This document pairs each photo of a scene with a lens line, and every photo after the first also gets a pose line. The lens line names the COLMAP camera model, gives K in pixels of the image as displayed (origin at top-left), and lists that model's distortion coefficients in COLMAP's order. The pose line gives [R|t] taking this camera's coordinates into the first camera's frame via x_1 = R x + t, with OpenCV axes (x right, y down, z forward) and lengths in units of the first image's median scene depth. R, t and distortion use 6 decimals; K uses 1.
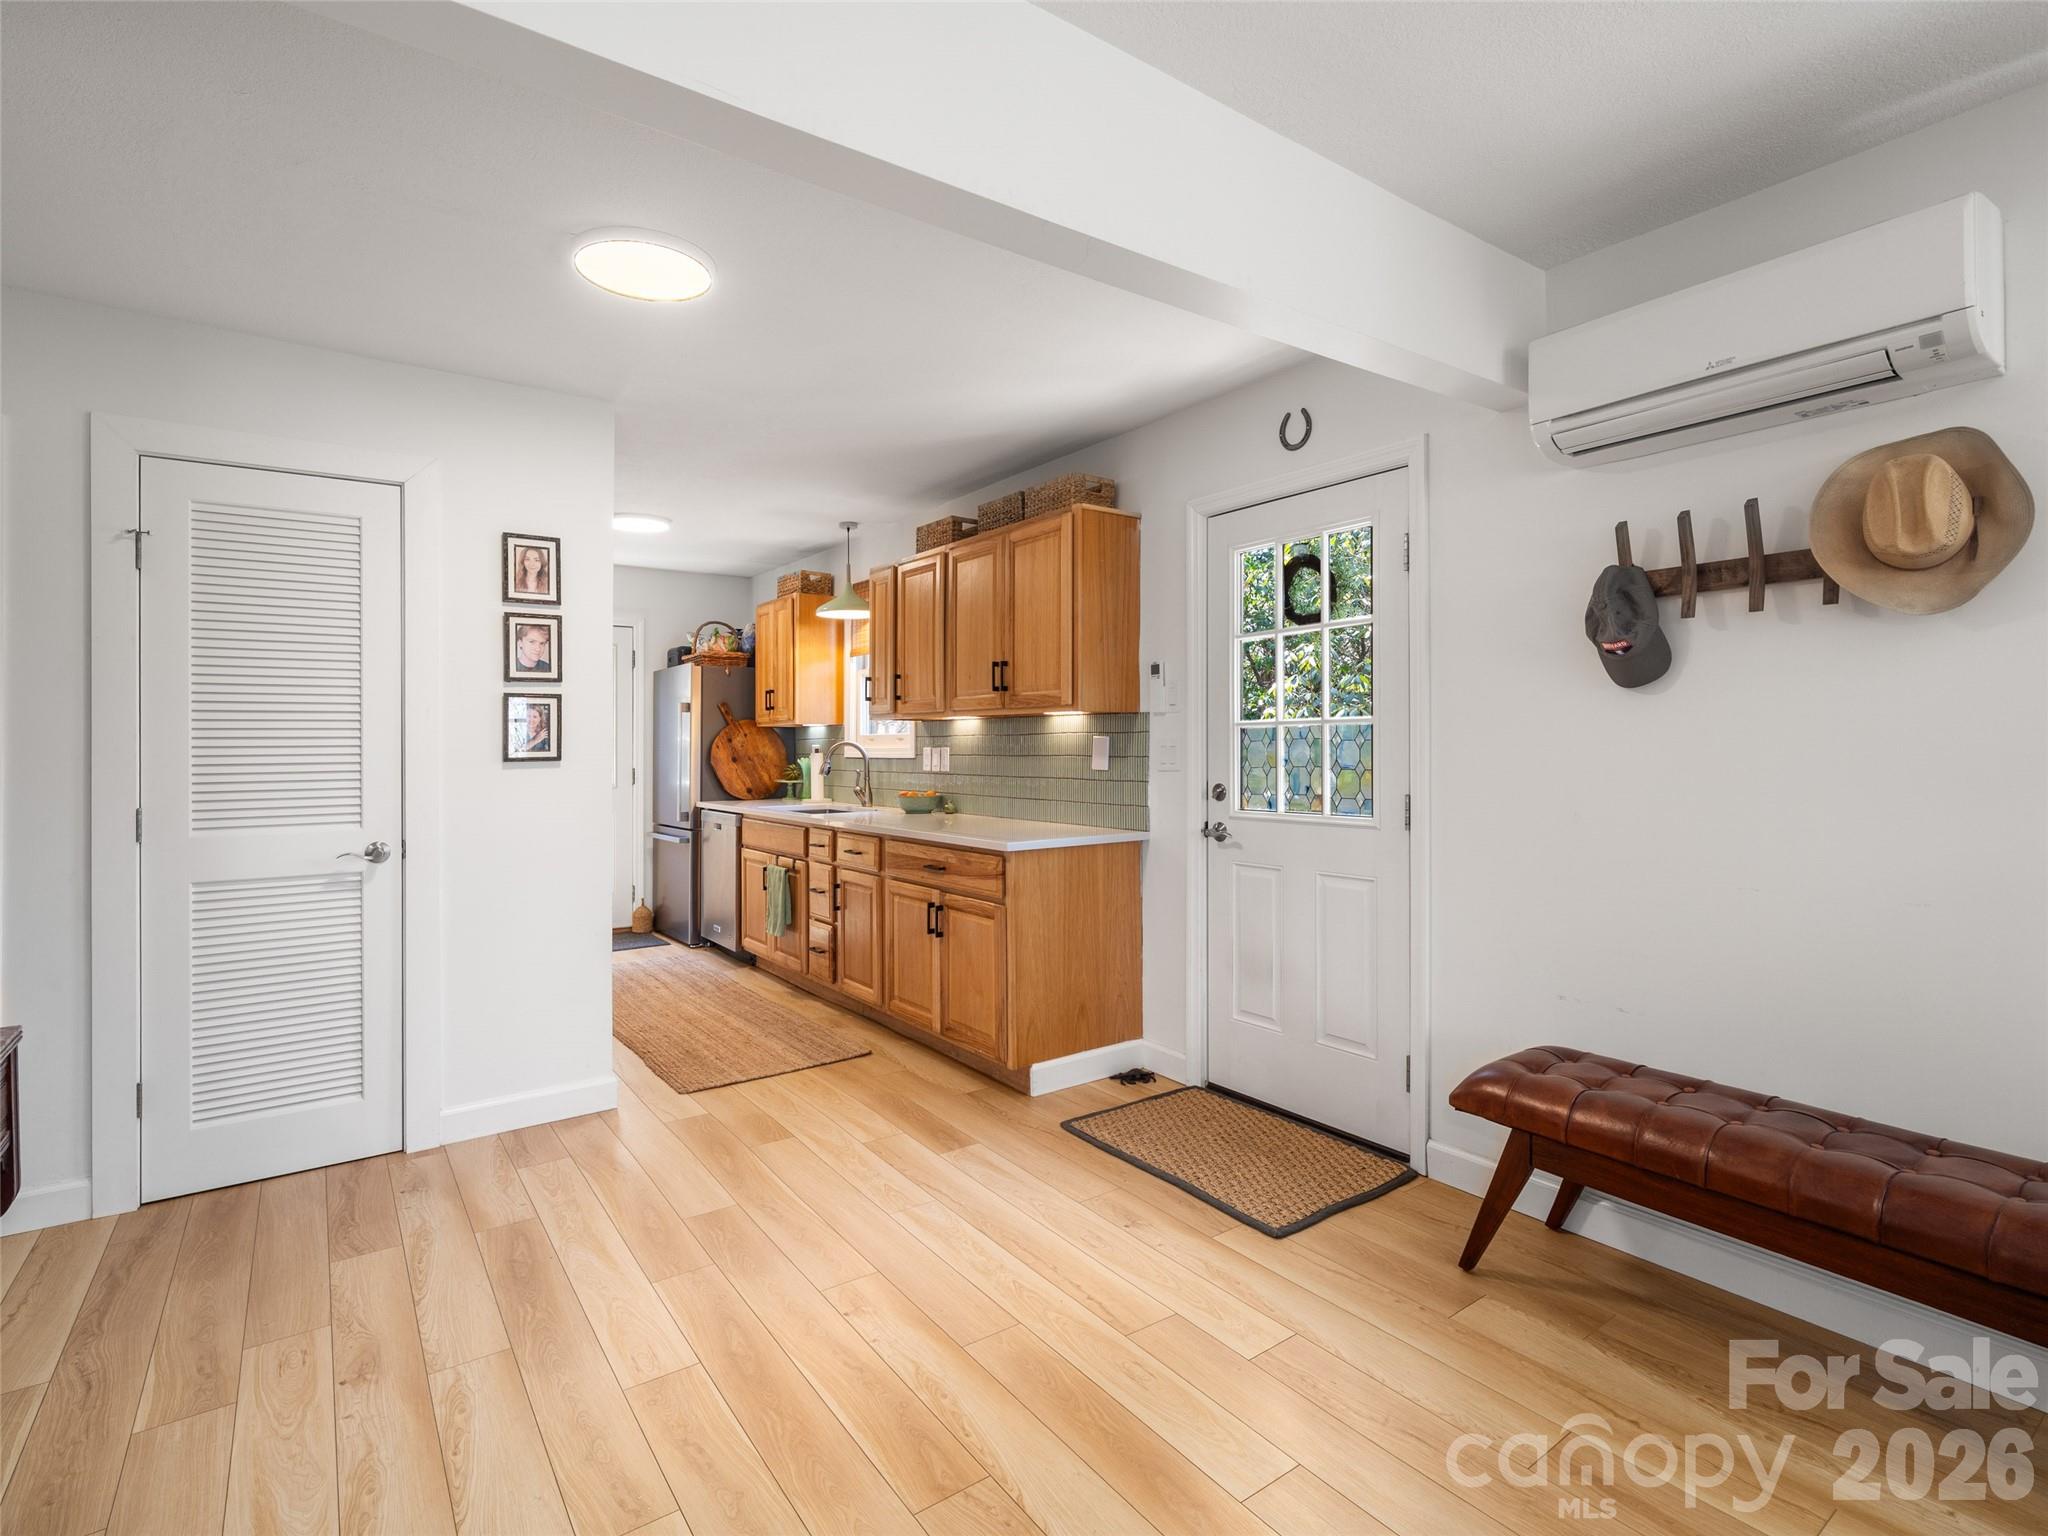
lens RADIAL K [[1018.1, 0, 1023.9], [0, 1018.1, 748.0], [0, 0, 1]] dist [0.000057, 0.000029]
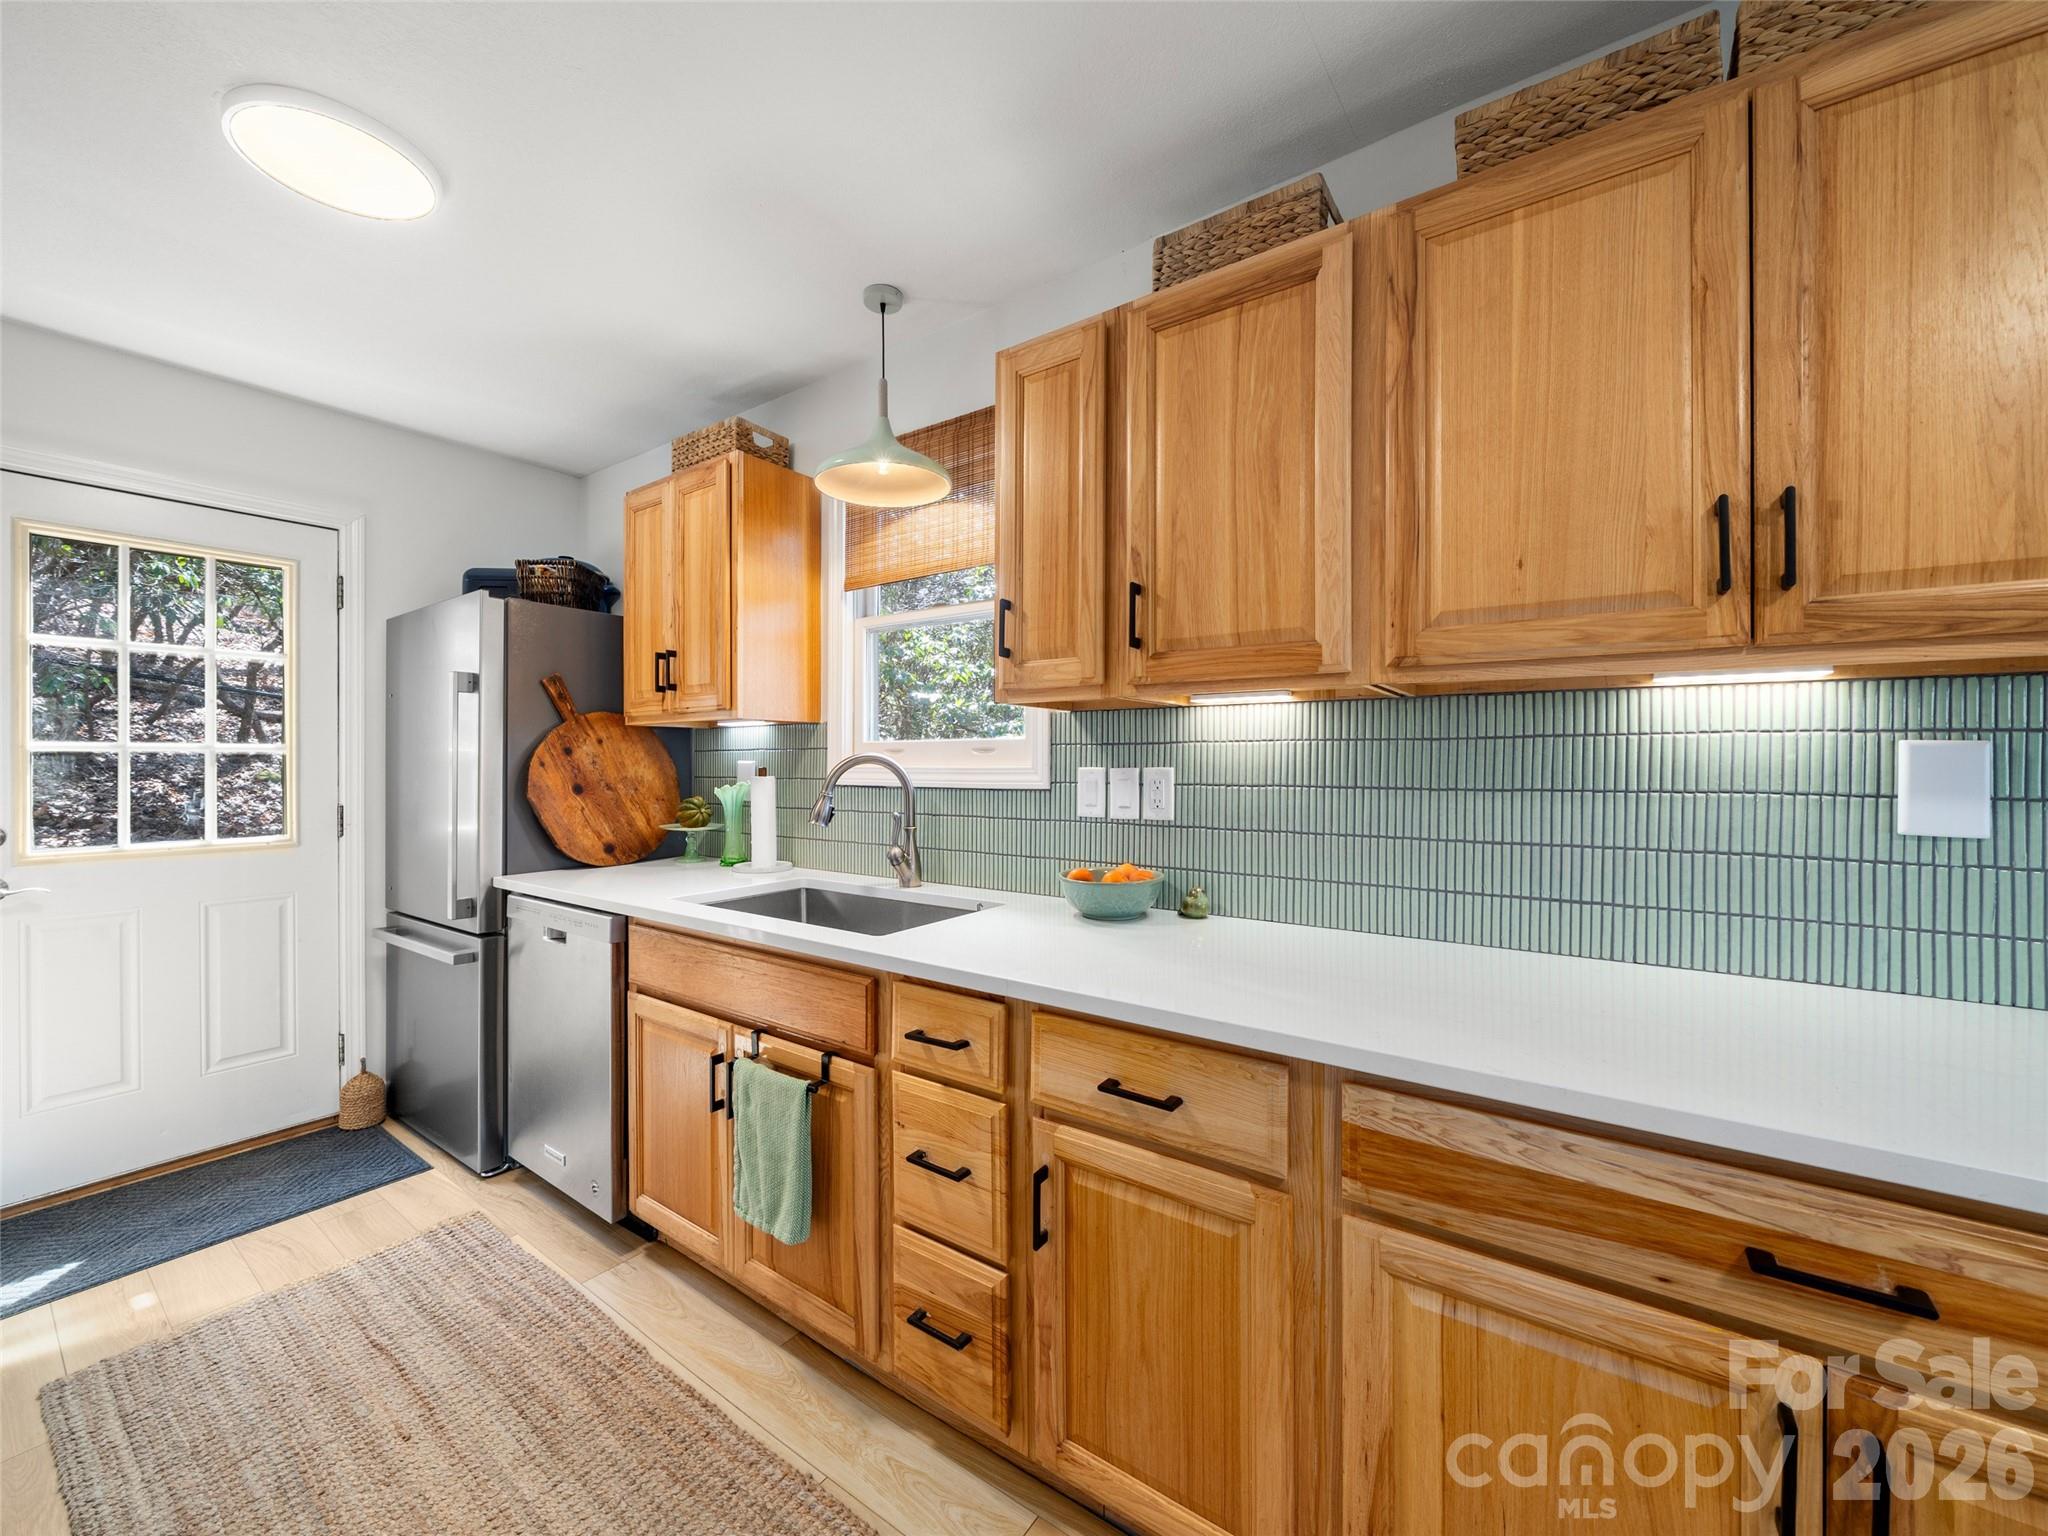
lens RADIAL K [[793.1, 0, 1028.7], [0, 793.1, 764.2], [0, 0, 1]] dist [-0.003970, -0.000576]
pose [[0.944396, 0.000983, 0.328808, -0.328077], [-0.001594, 0.999997, 0.001589, -0.003300], [-0.328806, -0.002025, 0.944395, 0.895301]]
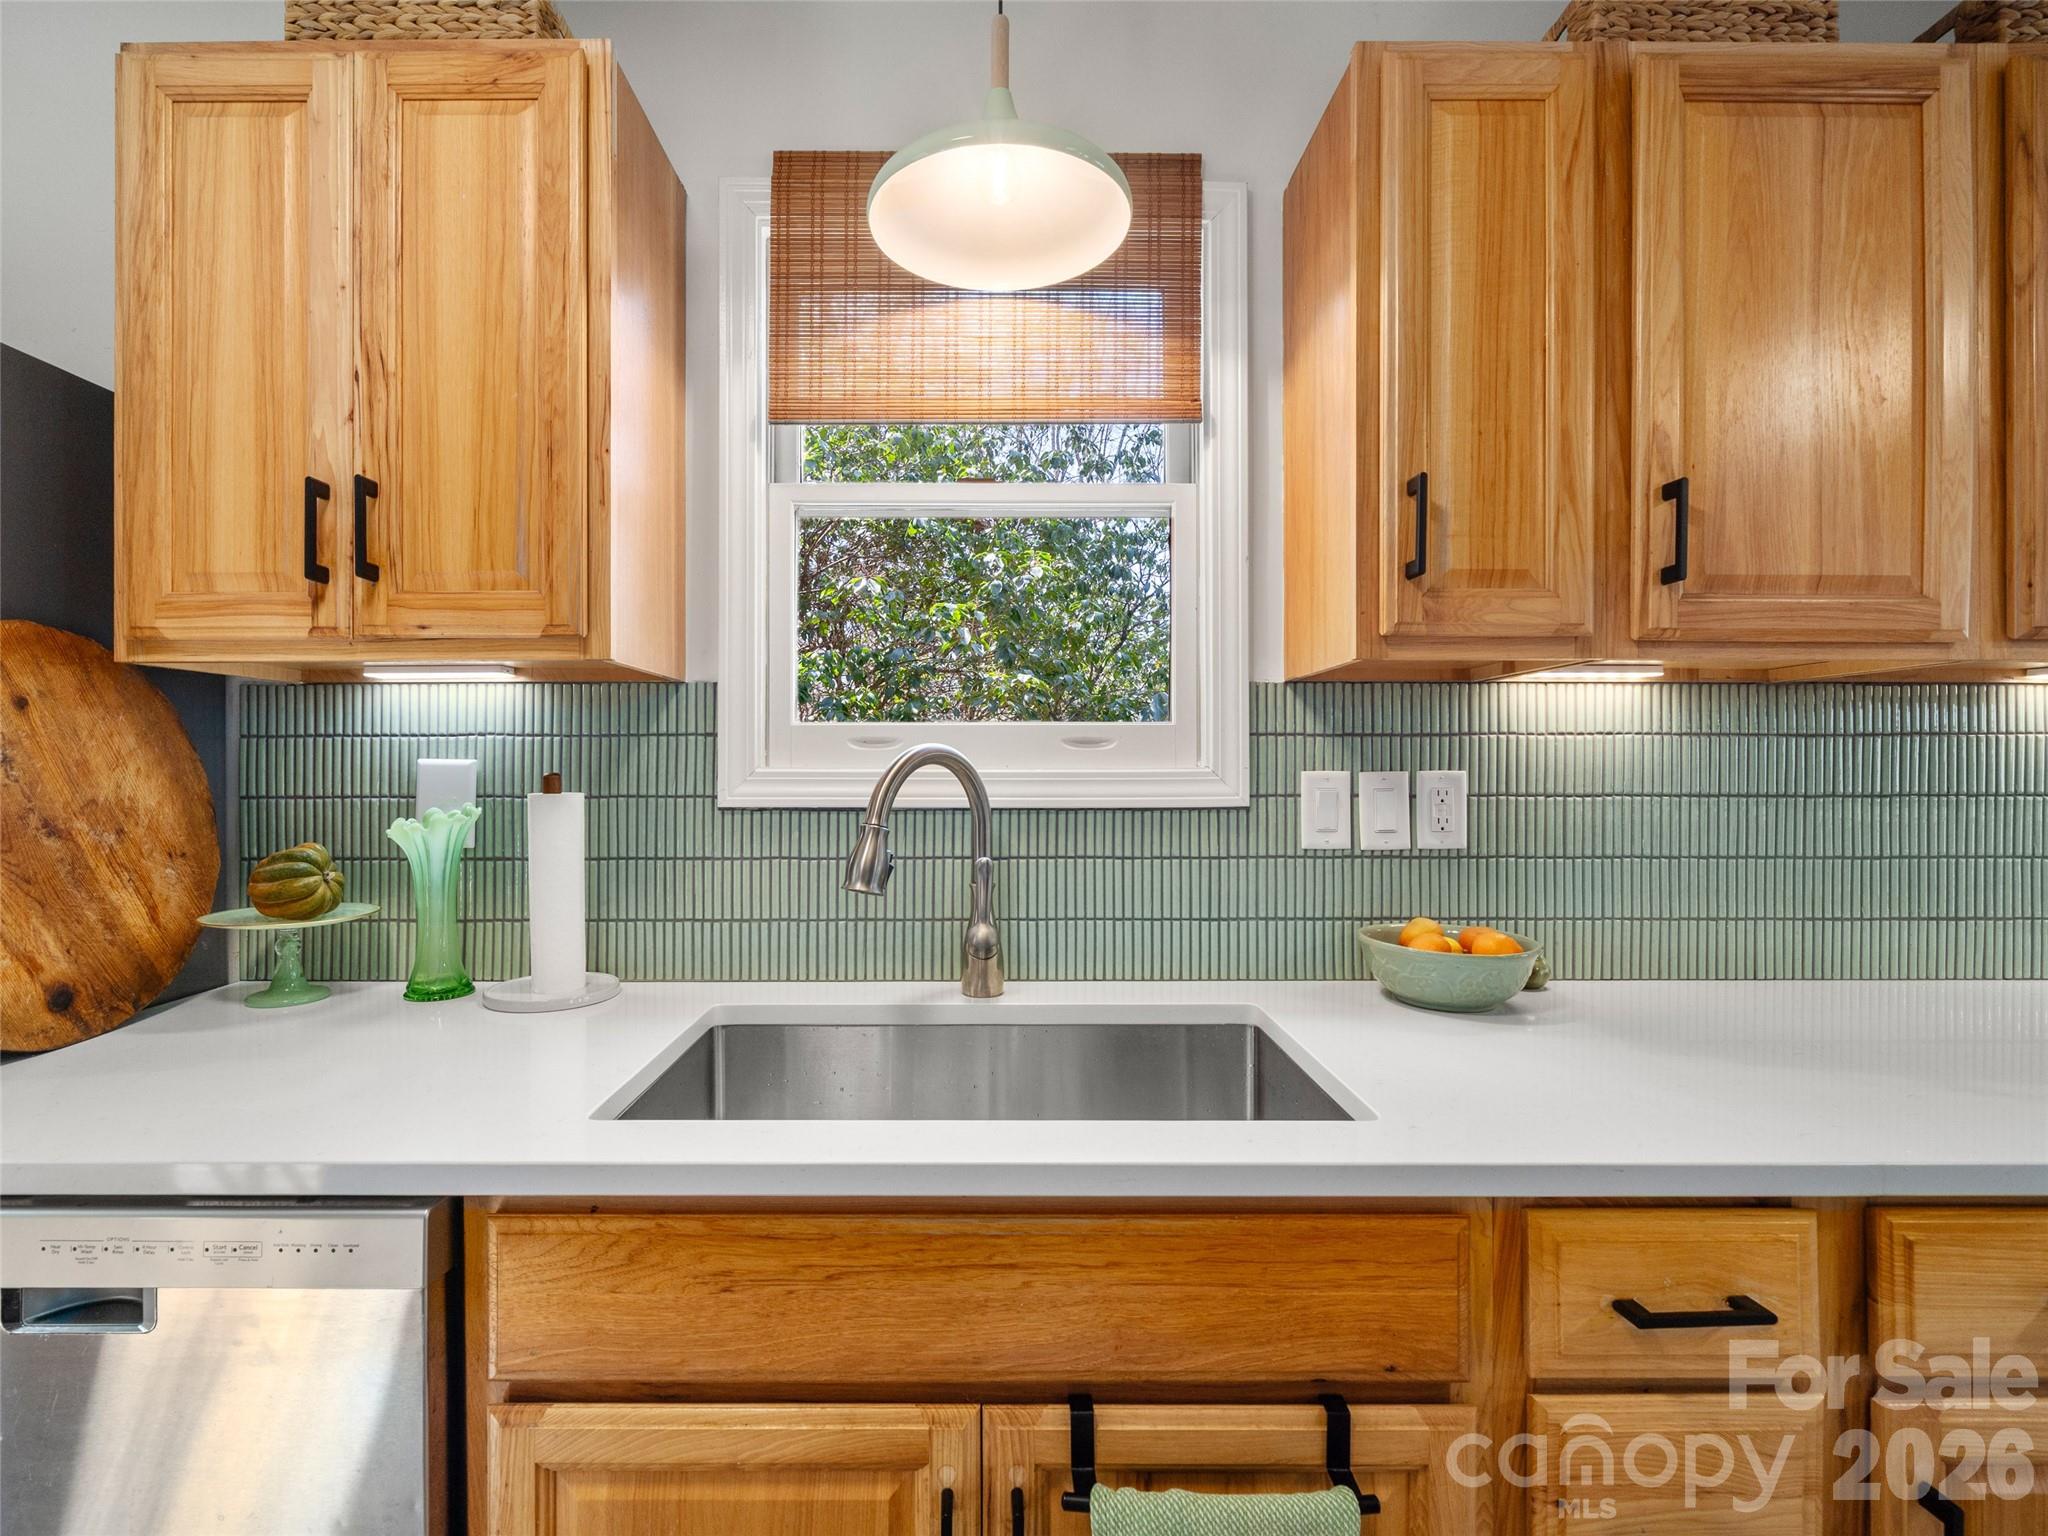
lens RADIAL K [[935.8, 0, 990.0], [0, 935.8, 768.7], [0, 0, 1]] dist [-0.002423, -0.000086]
pose [[0.580828, 0.001079, 0.814025, -0.509105], [-0.001435, 0.999999, -0.000302, -0.001234], [-0.814025, -0.000993, 0.580829, 1.242615]]
